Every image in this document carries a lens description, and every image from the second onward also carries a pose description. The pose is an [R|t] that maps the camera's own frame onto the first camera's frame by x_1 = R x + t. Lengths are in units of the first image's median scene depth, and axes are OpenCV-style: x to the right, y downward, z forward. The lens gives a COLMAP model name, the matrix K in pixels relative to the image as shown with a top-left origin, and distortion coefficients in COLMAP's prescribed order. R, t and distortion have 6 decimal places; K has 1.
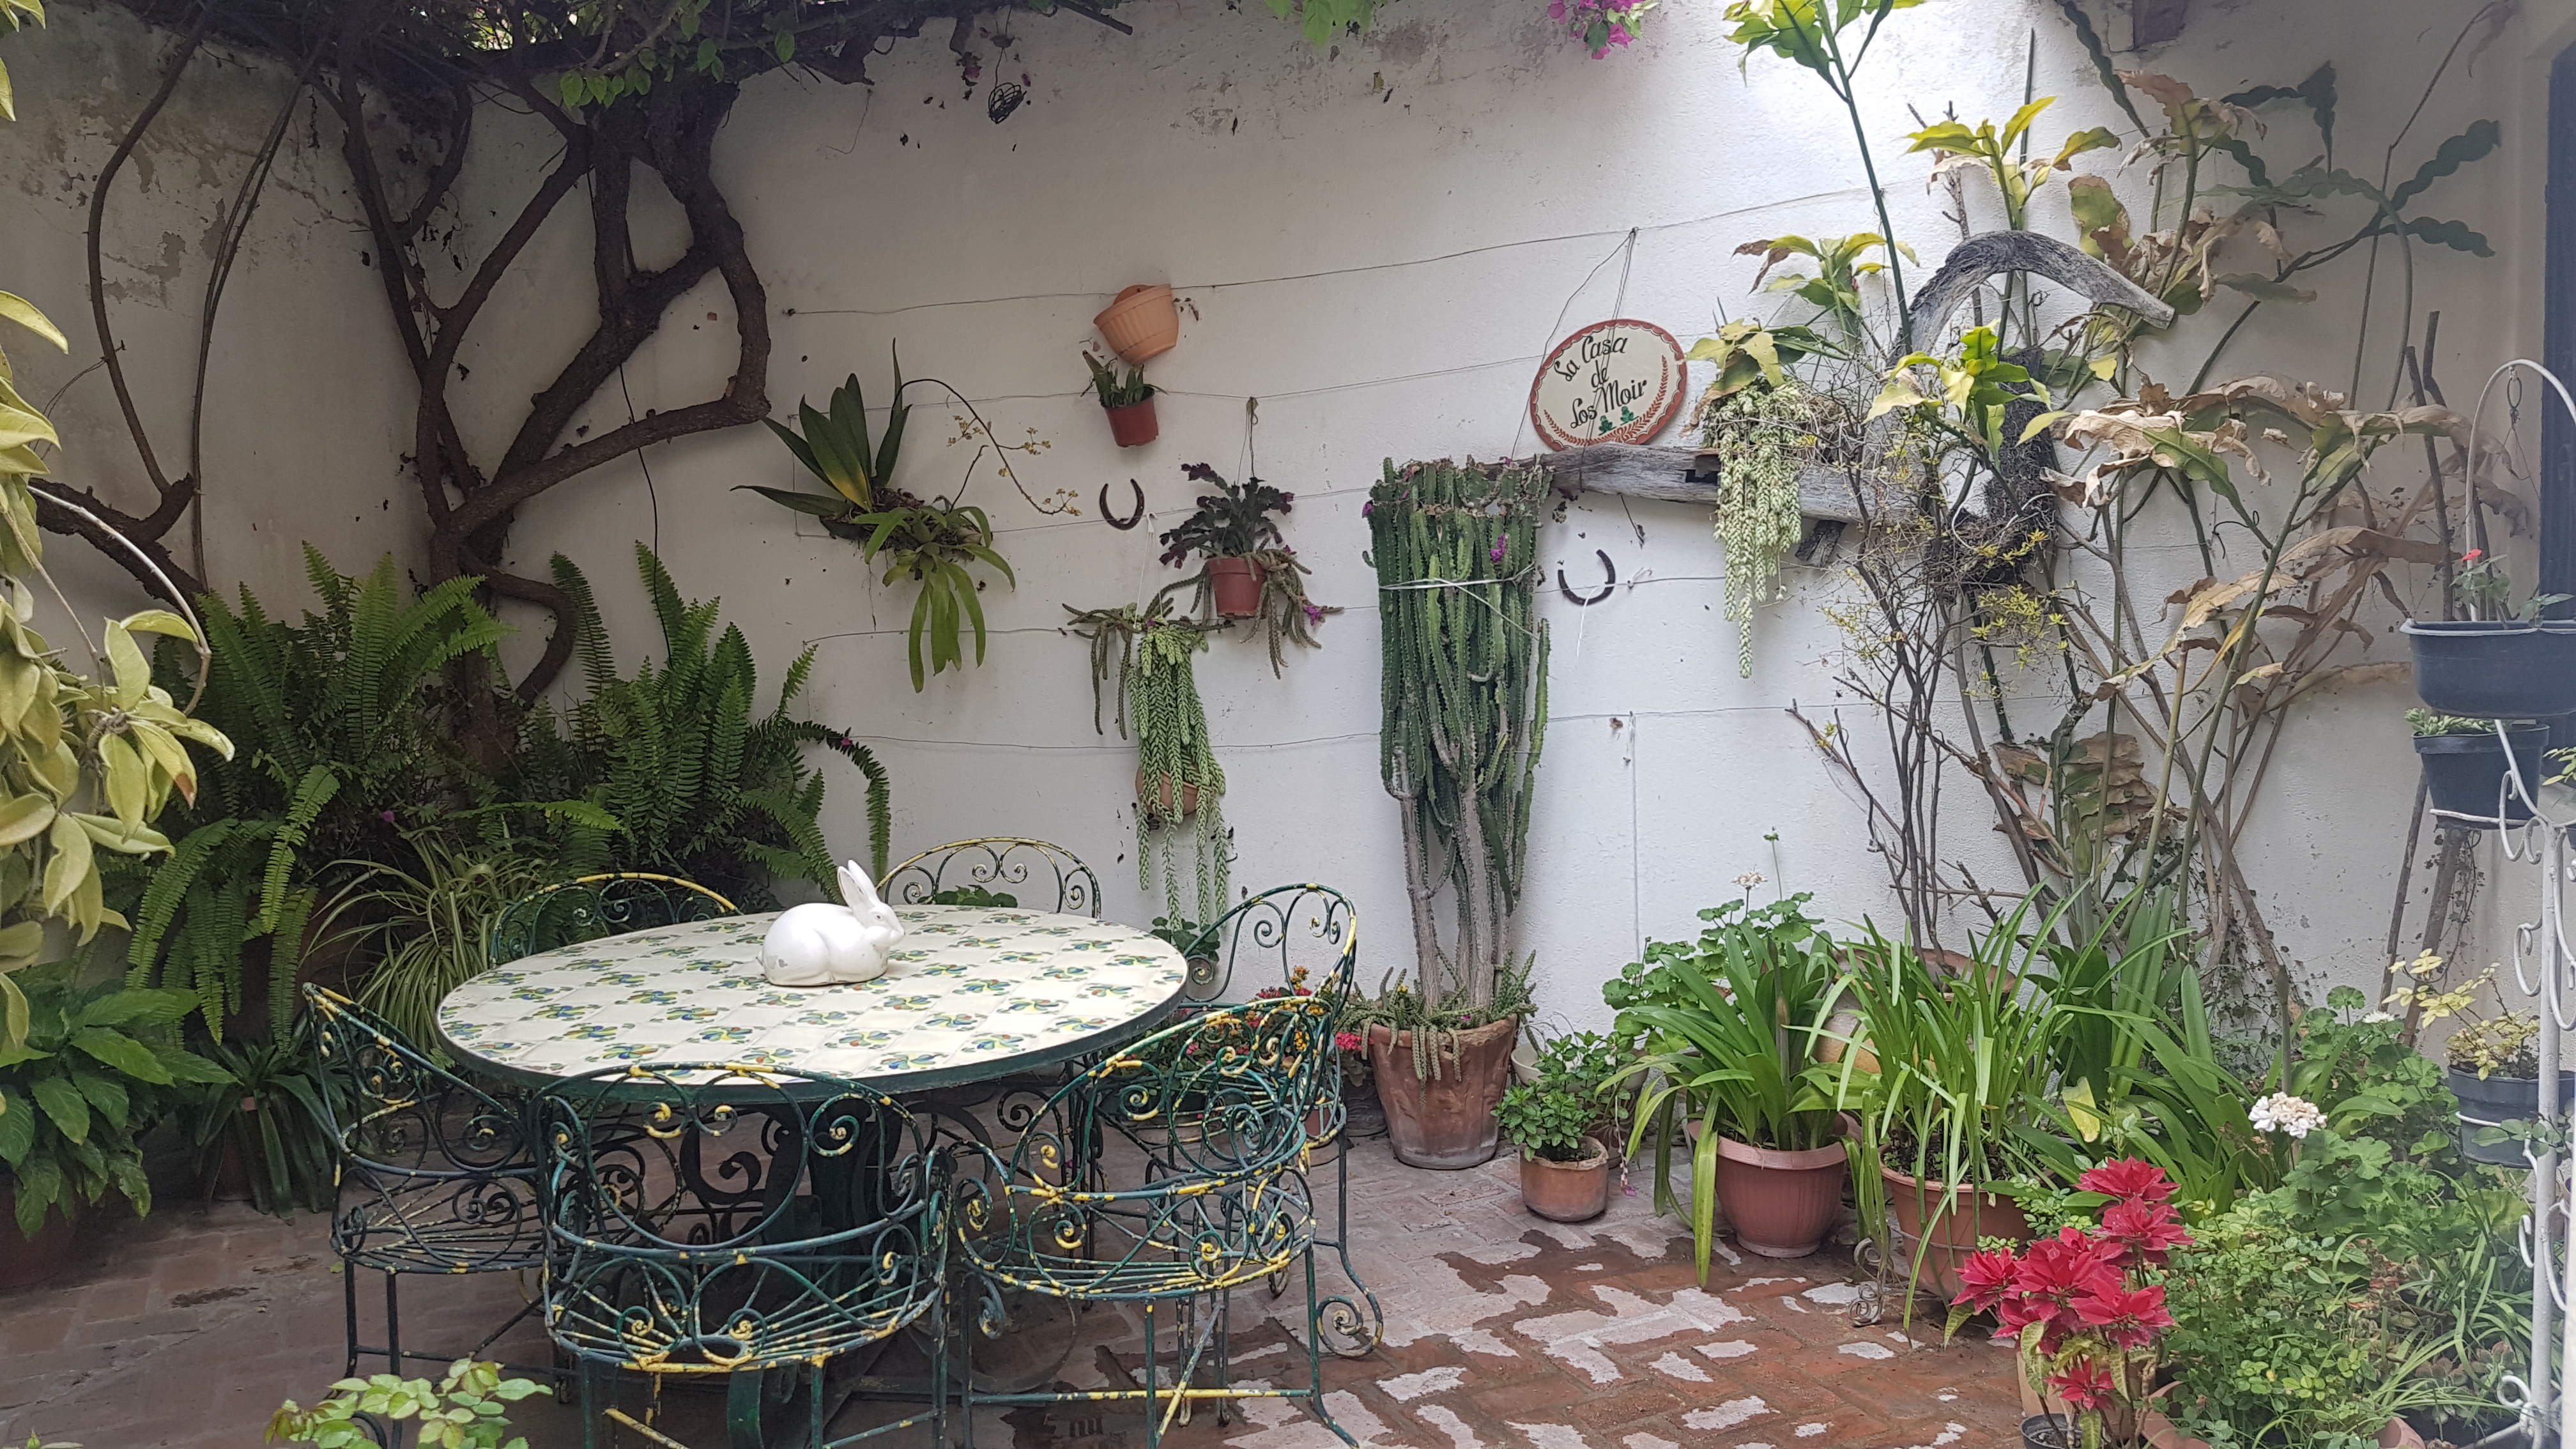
lens RADIAL K [[2029.4, 0, 1282.5], [0, 2029.4, 768.9], [0, 0, 1]] dist [-0.001495, -0.008389]
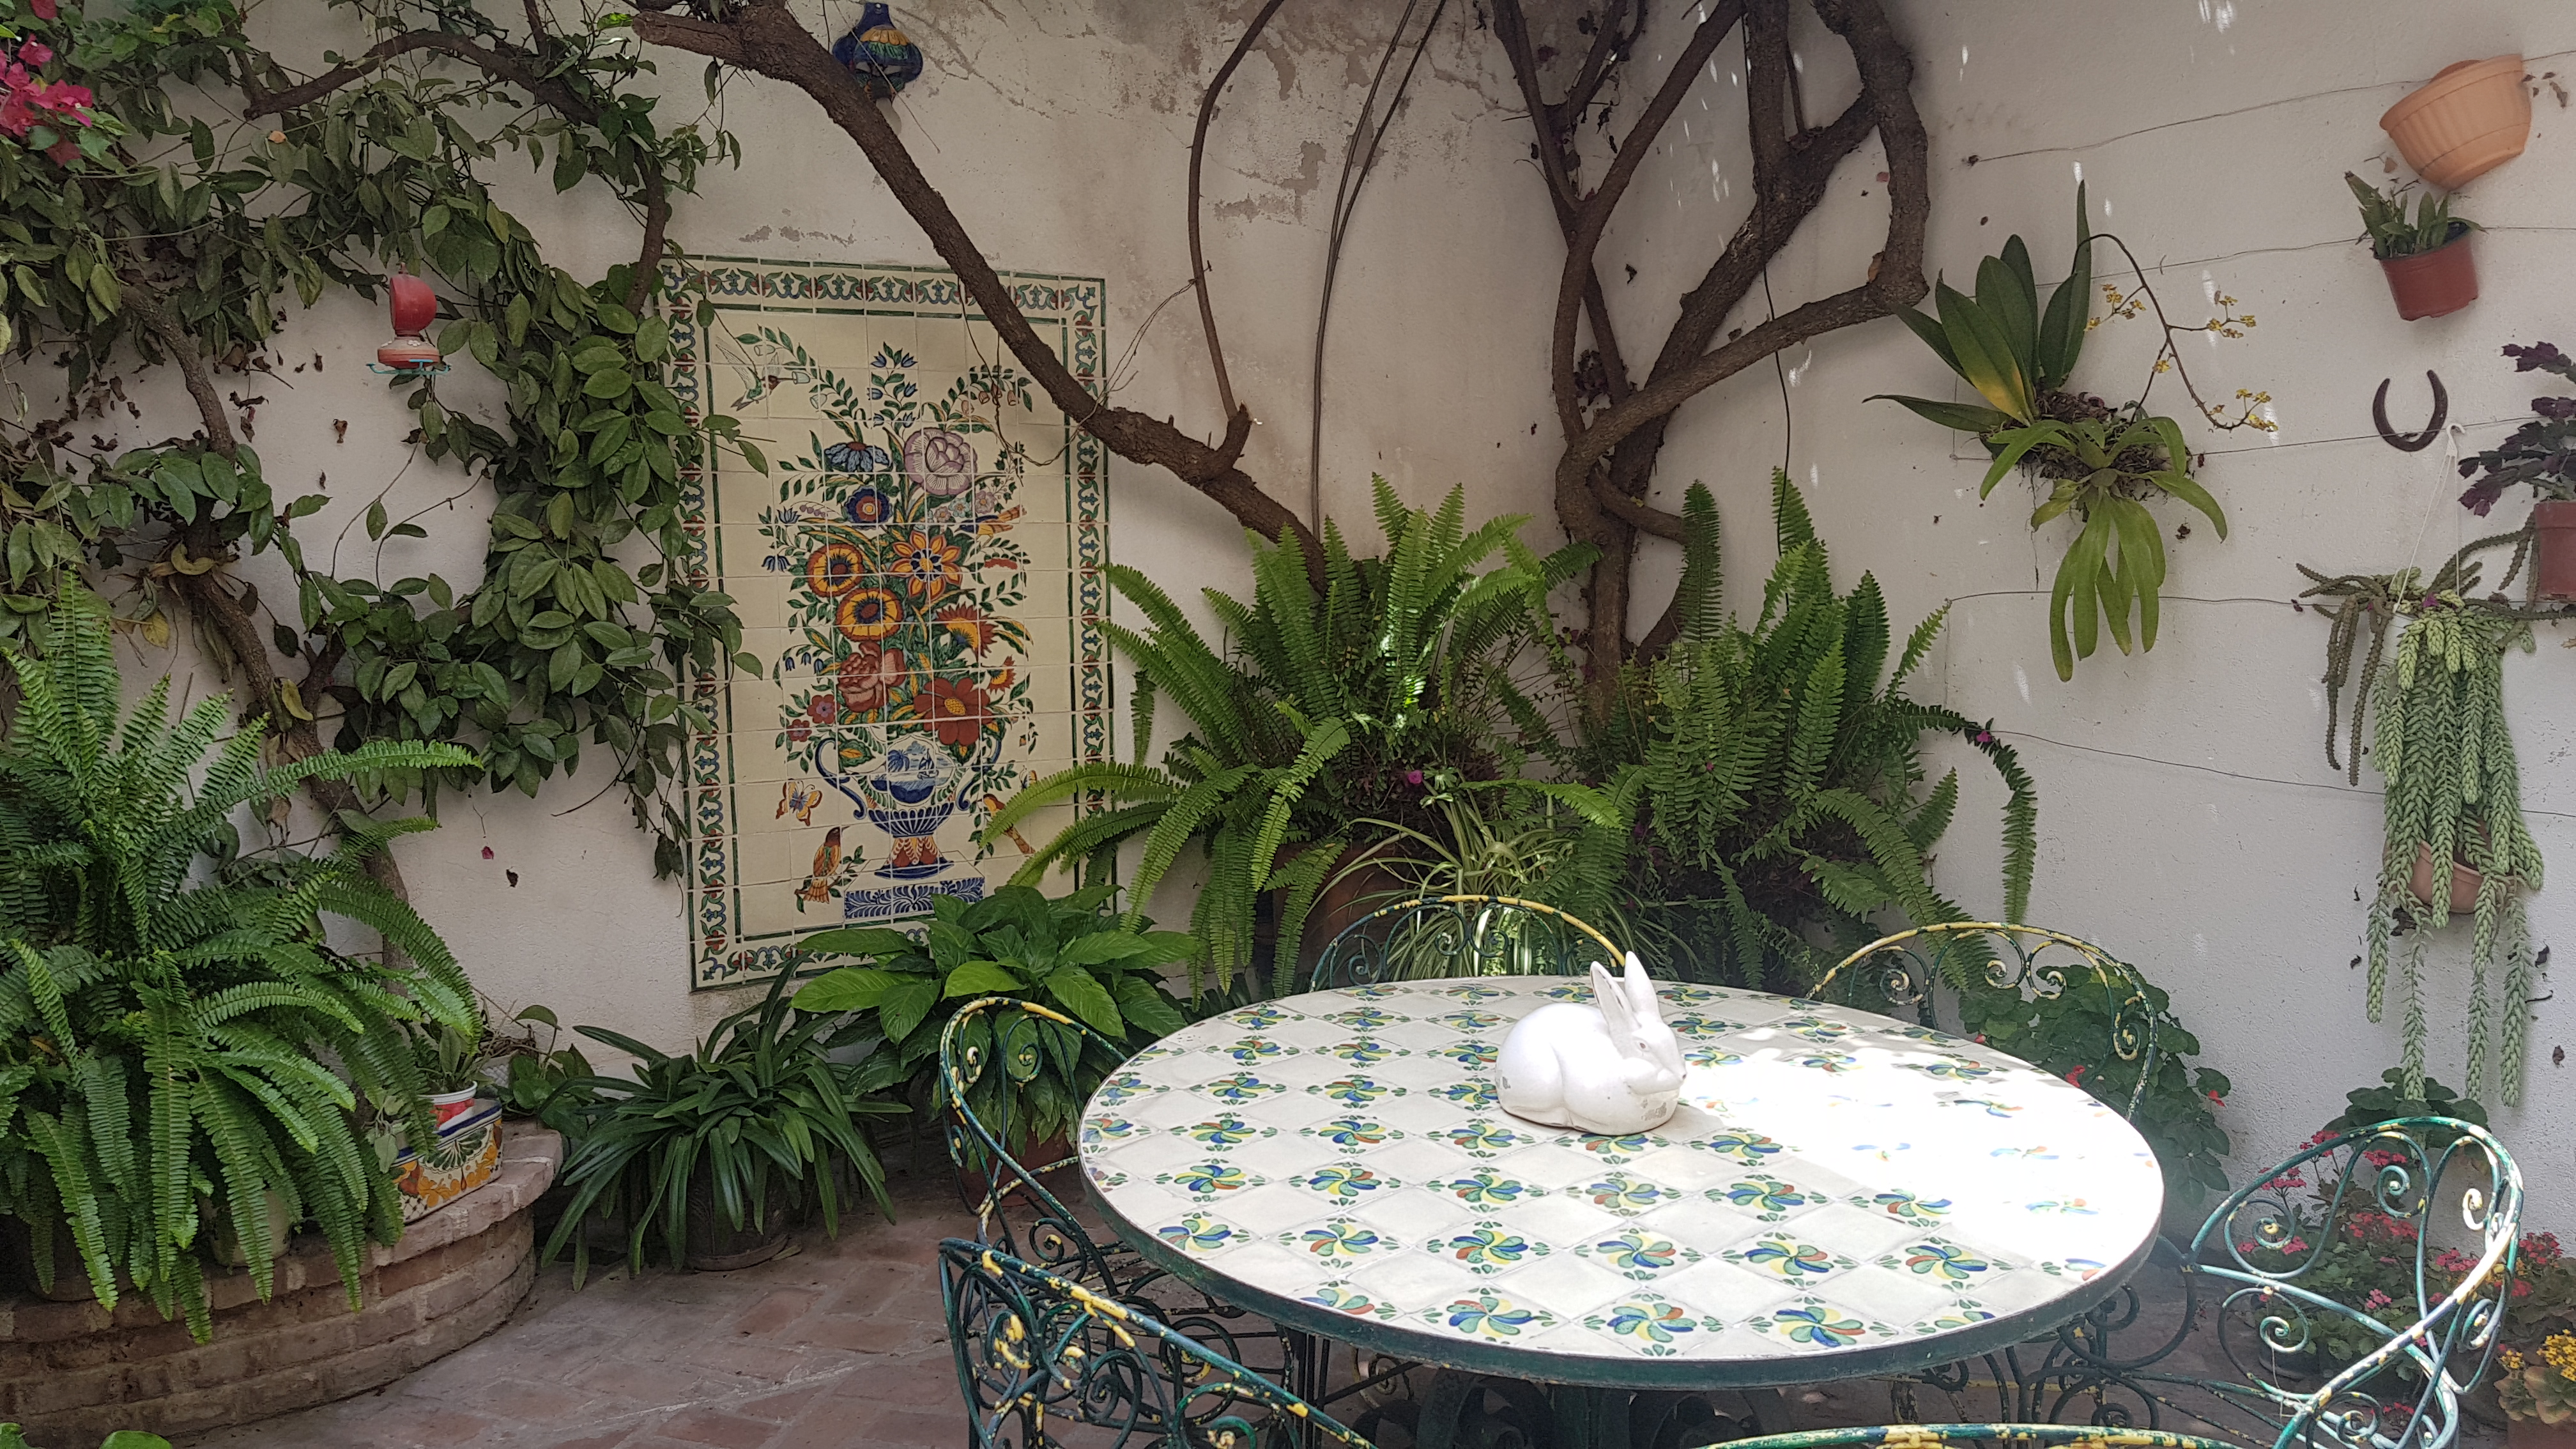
lens RADIAL K [[2075.5, 0, 1161.7], [0, 2075.5, 725.1], [0, 0, 1]] dist [0.287186, -0.380683]
pose [[0.753348, 0.087206, -0.651814, 0.078579], [-0.078691, 0.996001, 0.042305, -0.030086], [0.652897, 0.019422, 0.757198, 0.223282]]
